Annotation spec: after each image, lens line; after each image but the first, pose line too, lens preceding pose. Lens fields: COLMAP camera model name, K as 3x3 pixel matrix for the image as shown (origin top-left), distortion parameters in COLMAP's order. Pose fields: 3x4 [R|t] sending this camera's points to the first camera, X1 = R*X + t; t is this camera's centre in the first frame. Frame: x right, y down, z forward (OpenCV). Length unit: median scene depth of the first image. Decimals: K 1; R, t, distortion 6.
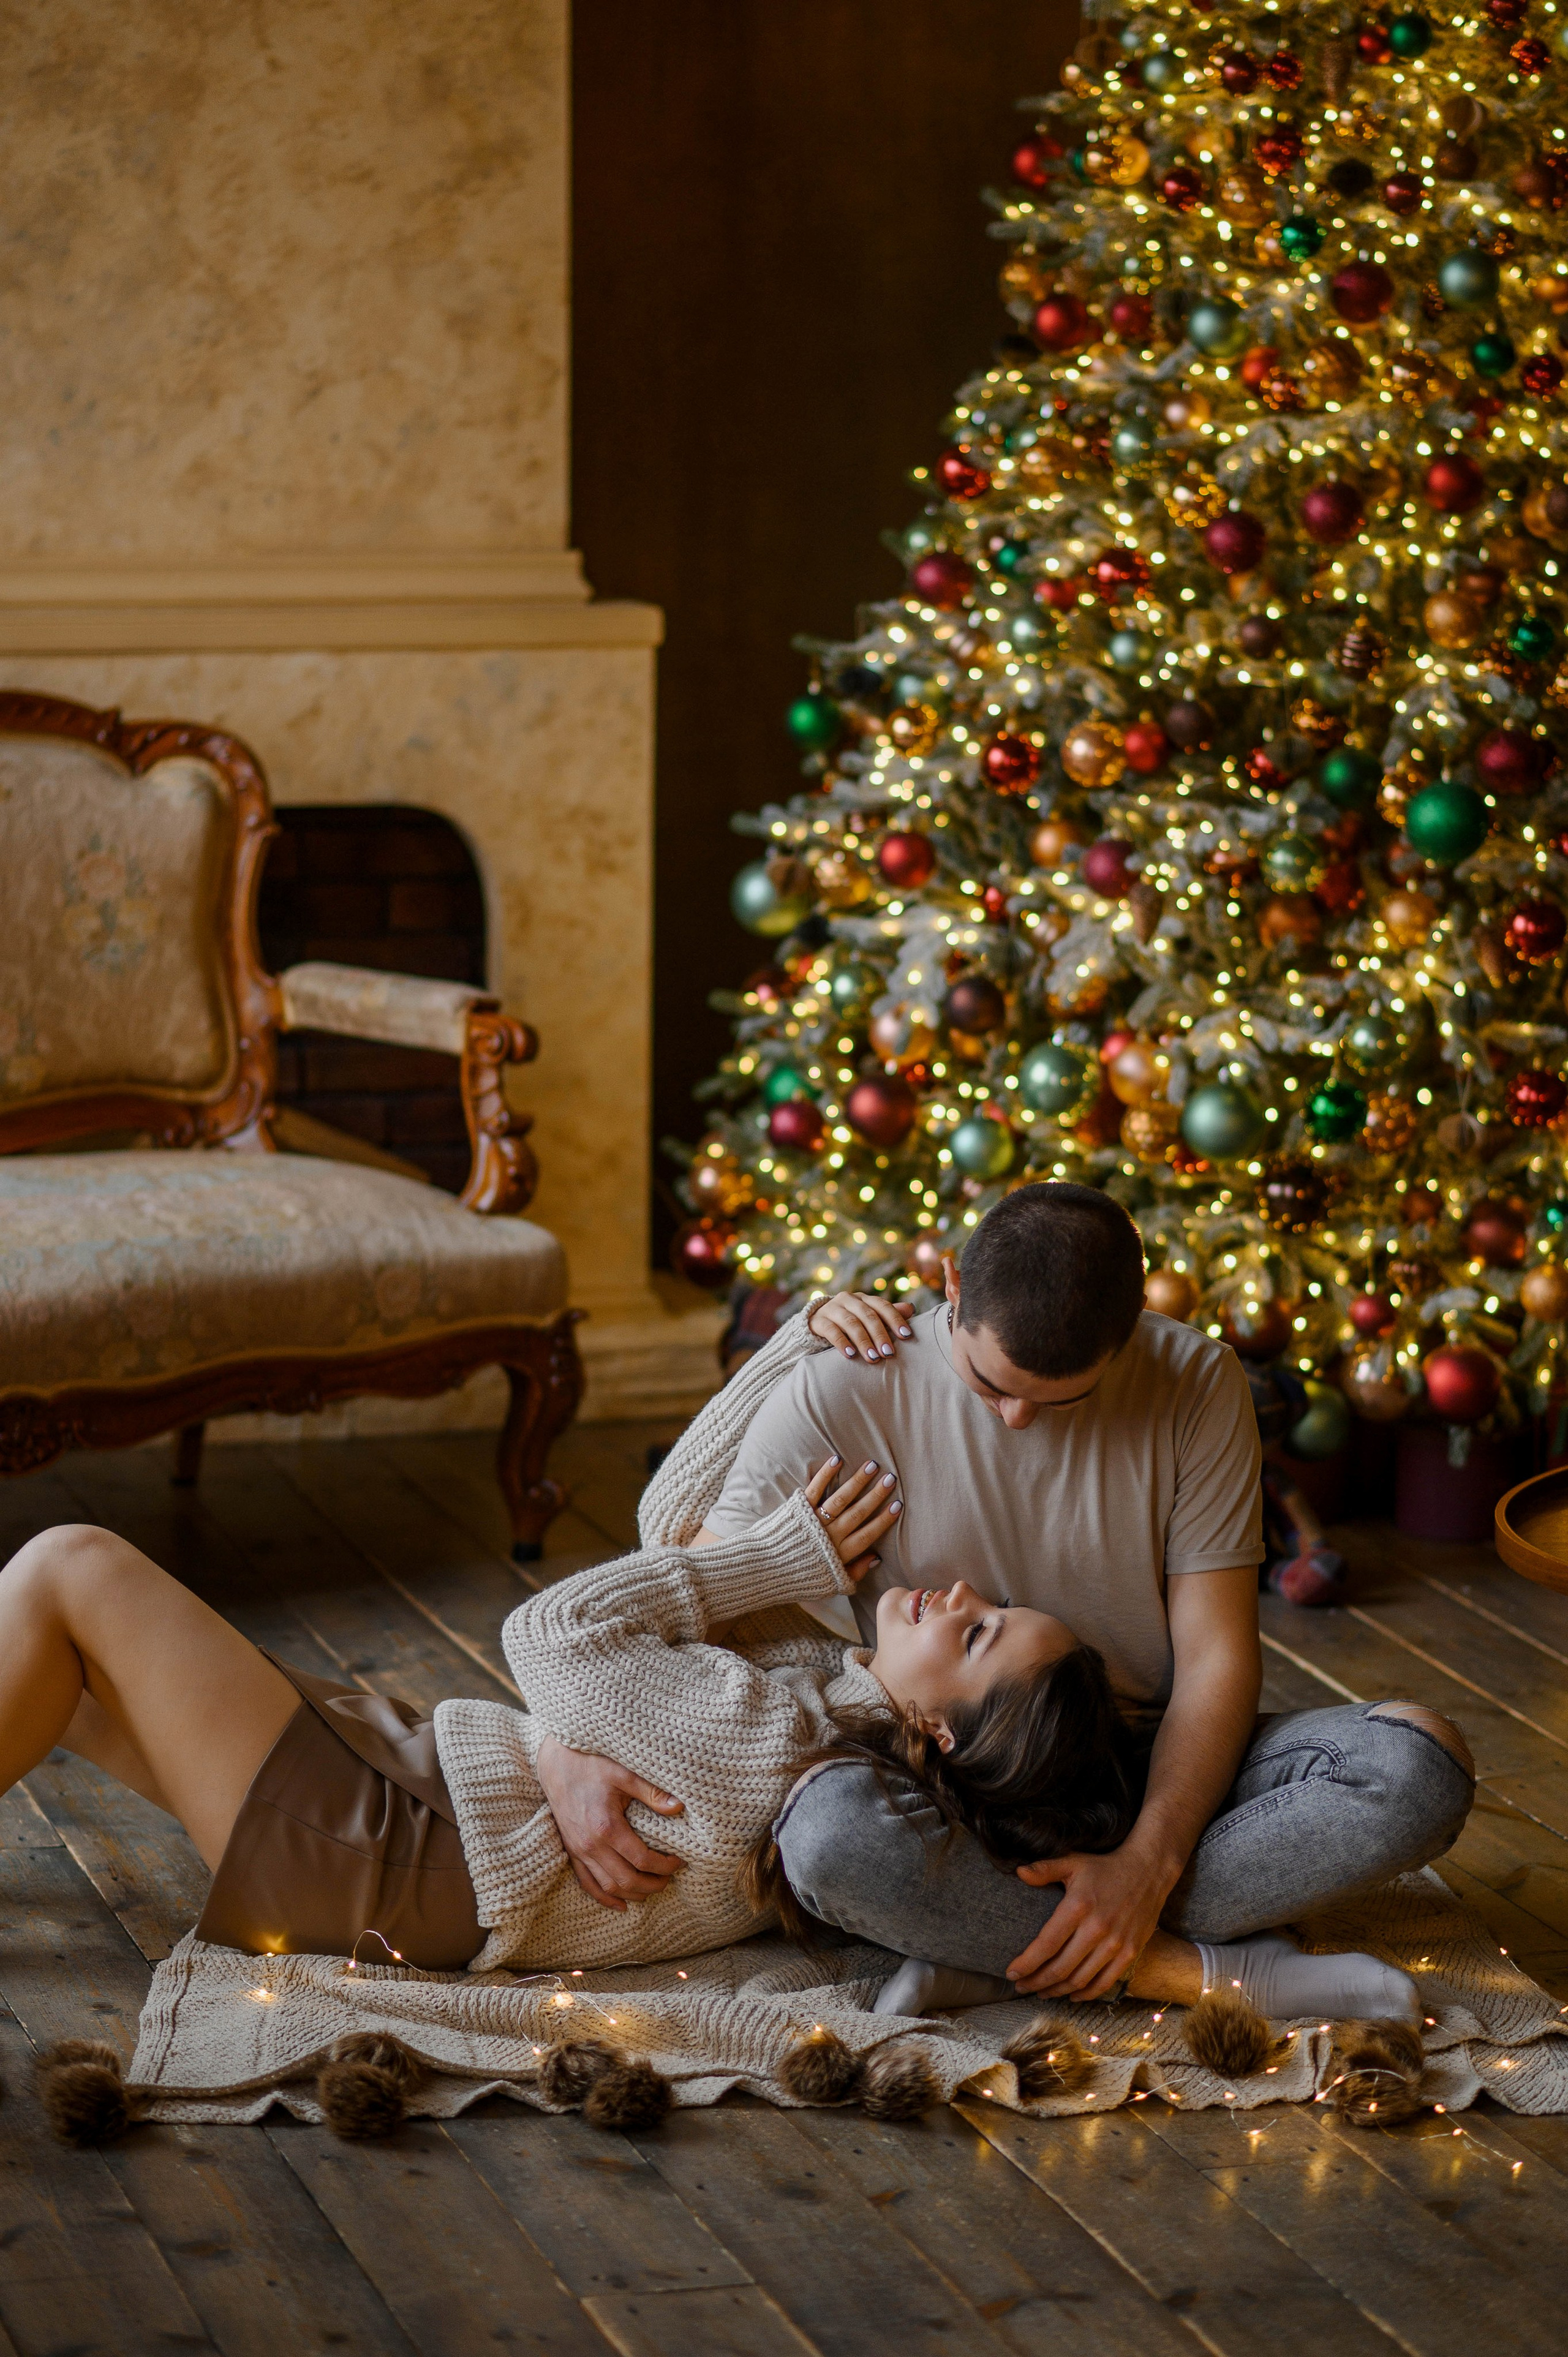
lens RADIAL K [[6698.8, 0, 782.7], [0, 6698.8, 1179.4], [0, 0, 1]] dist [0.655123, -6.930178]
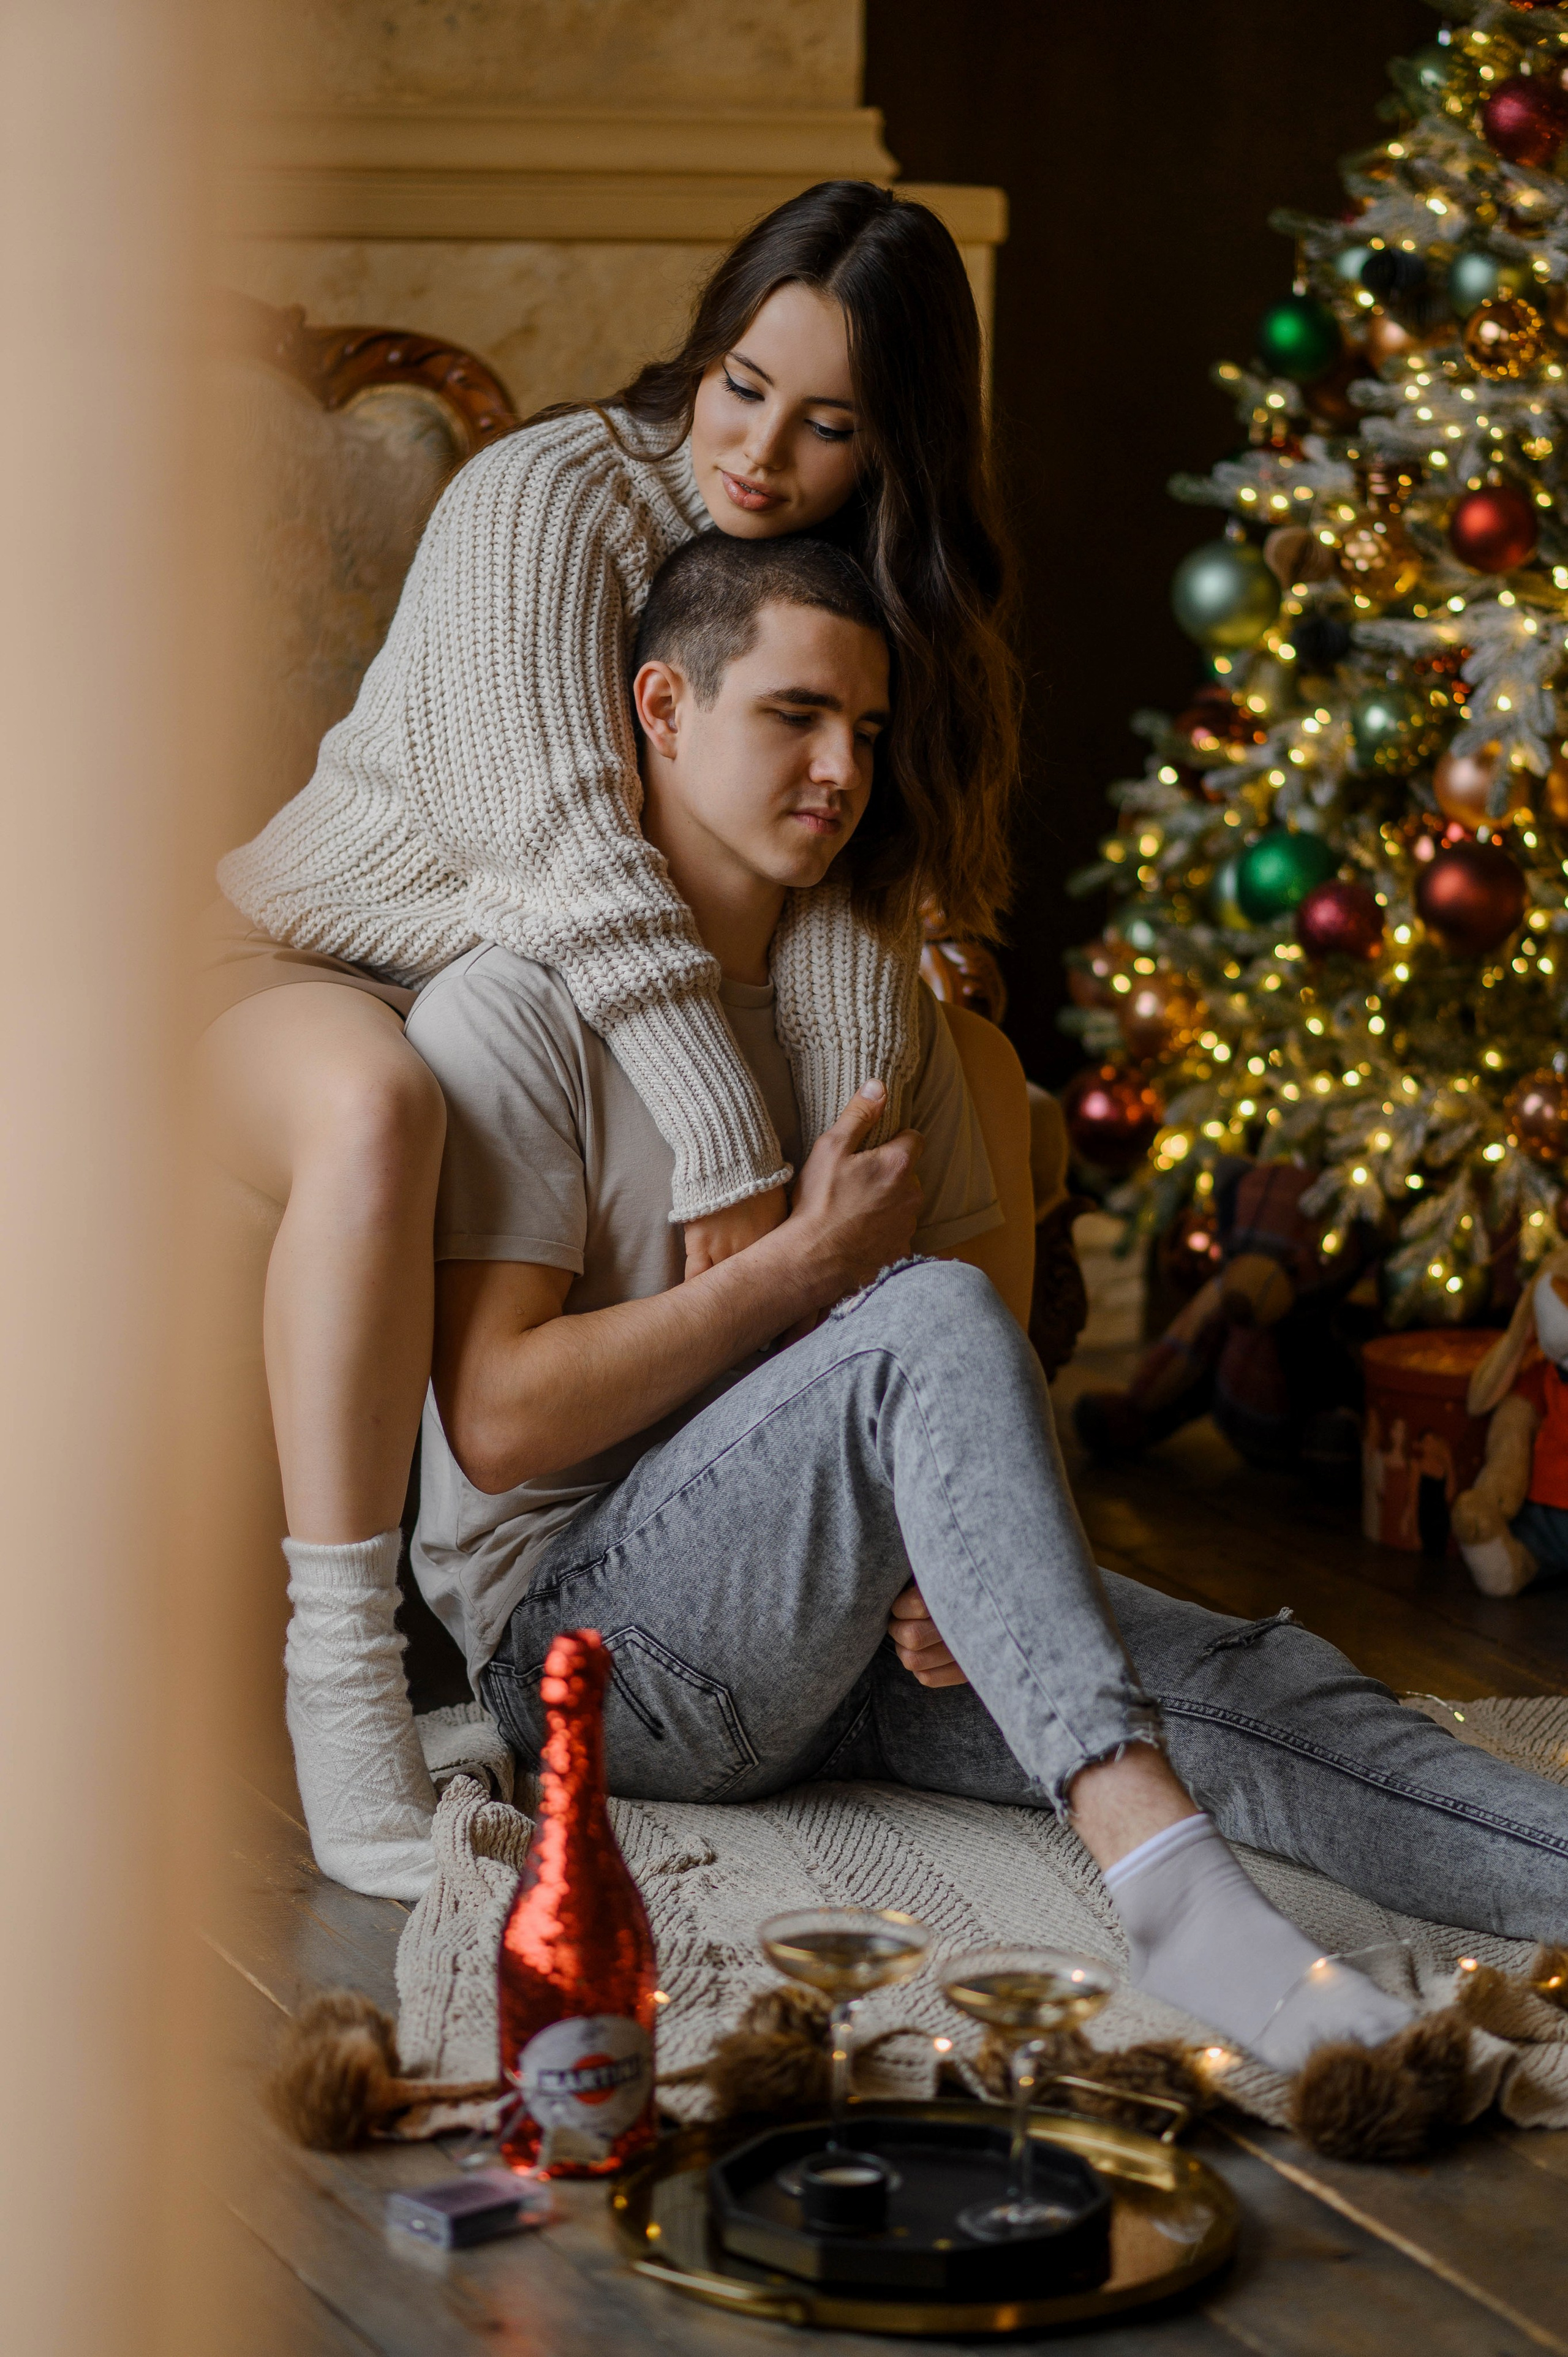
lens RADIAL K [[6698.8, 0, 782.7], [0, 6698.8, 1179.4], [0, 0, 1]] dist [0.655123, -6.930178]
pose [[0.990324, -0.008471, 0.138515, -0.141110], [0.006975, 0.999912, 0.011286, 0.009490], [-0.138599, -0.010210, 0.990296, 0.315388]]
